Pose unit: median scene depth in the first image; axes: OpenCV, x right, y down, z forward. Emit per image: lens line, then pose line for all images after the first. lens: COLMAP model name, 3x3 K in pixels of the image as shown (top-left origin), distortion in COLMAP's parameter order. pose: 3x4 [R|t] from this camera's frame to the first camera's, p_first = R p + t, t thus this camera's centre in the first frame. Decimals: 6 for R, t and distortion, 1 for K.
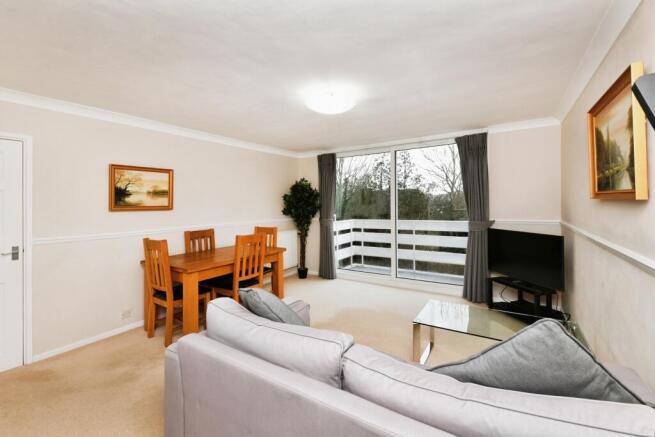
lens RADIAL K [[284.0, 0, 329.9], [0, 284.0, 200.2], [0, 0, 1]] dist [-0.000515, -0.000044]
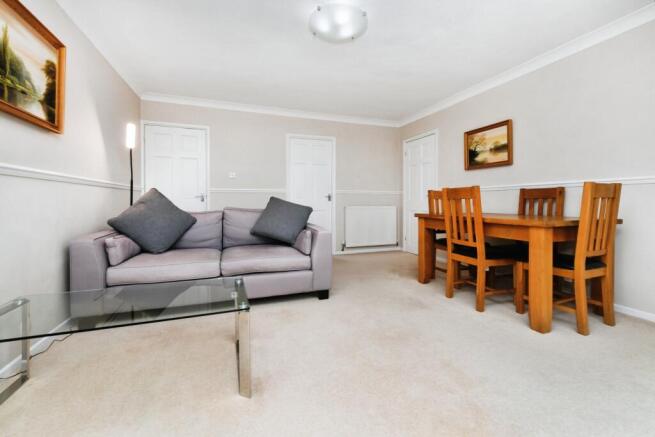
lens RADIAL K [[284.0, 0, 327.0], [0, 284.0, 198.7], [0, 0, 1]] dist [-0.000515, -0.000044]
pose [[-0.610608, 0.007505, -0.791897, 0.542387], [0.008410, 0.999960, 0.002992, 0.143010], [0.791888, -0.004833, -0.610647, 1.165725]]
